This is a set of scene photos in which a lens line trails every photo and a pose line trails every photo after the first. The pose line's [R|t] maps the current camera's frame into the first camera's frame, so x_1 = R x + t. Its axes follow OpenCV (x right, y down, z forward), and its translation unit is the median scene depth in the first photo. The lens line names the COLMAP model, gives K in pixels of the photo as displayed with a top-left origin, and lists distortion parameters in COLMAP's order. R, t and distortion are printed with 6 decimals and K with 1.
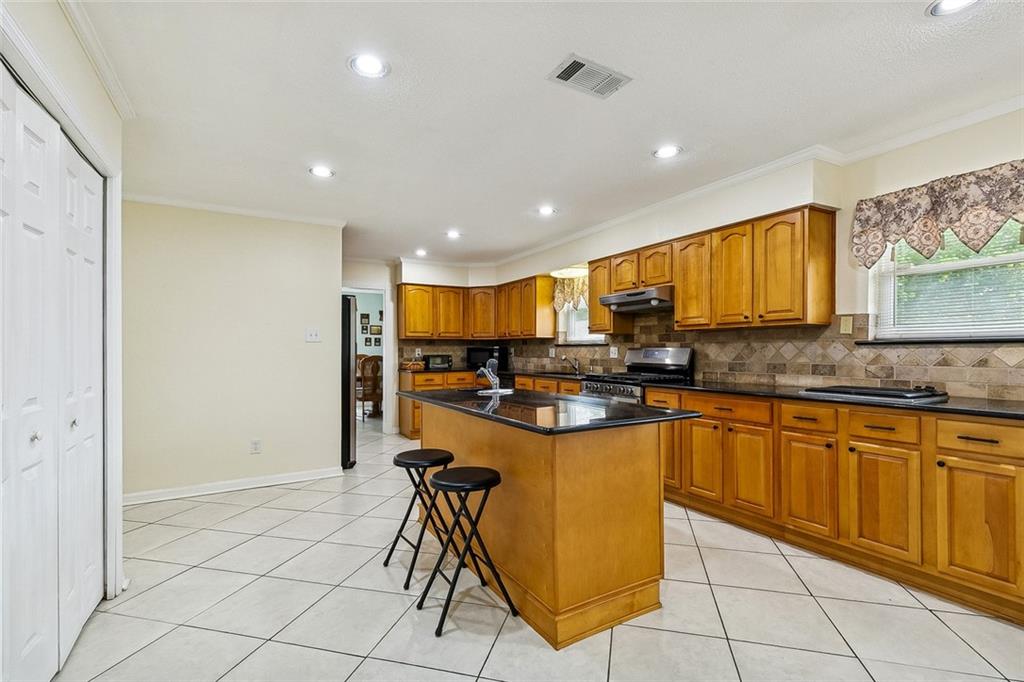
lens RADIAL K [[455.4, 0, 508.9], [0, 455.4, 346.4], [0, 0, 1]] dist [-0.000186, -0.000351]
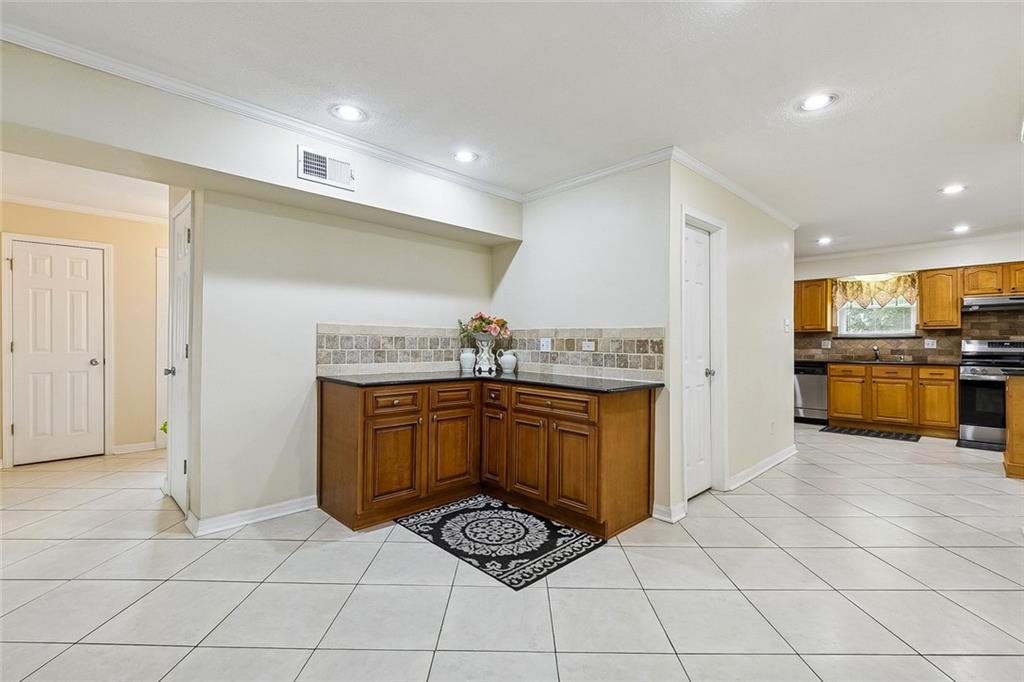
lens RADIAL K [[455.4, 0, 517.2], [0, 455.4, 345.7], [0, 0, 1]] dist [-0.000186, -0.000351]
pose [[0.958407, -0.001811, 0.285398, -1.144510], [-0.000228, 0.999975, 0.007113, 0.009674], [-0.285404, -0.006883, 0.958383, 0.122819]]
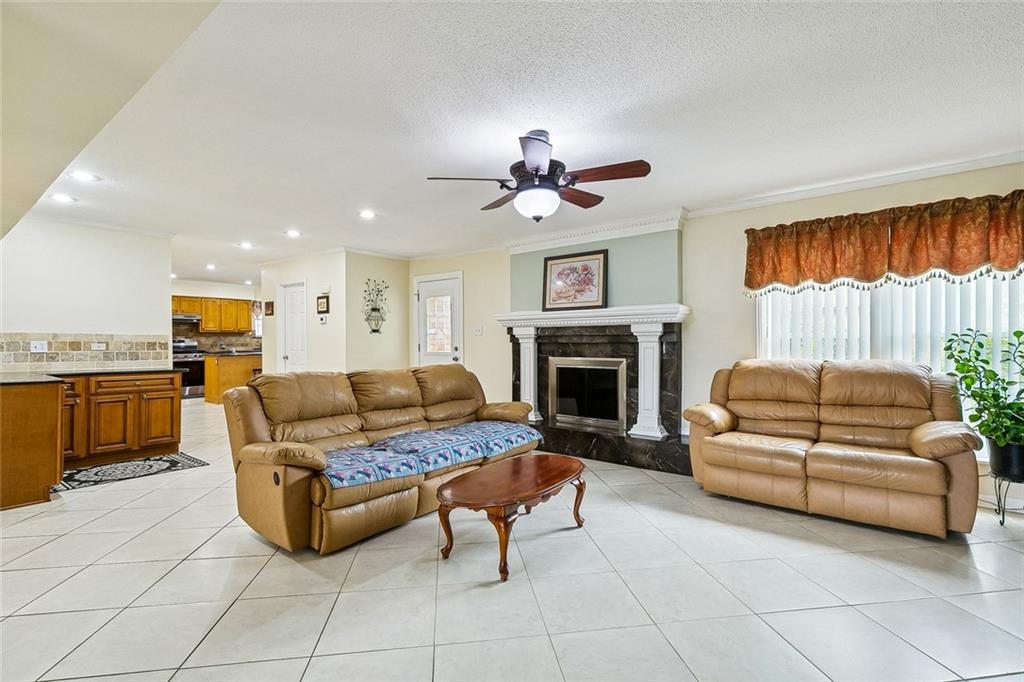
lens RADIAL K [[455.4, 0, 513.6], [0, 455.4, 338.7], [0, 0, 1]] dist [-0.000186, -0.000351]
pose [[-0.414068, -0.003972, 0.910237, -2.386828], [-0.002510, 0.999992, 0.003221, -0.012482], [-0.910243, -0.000951, -0.414074, 0.439874]]
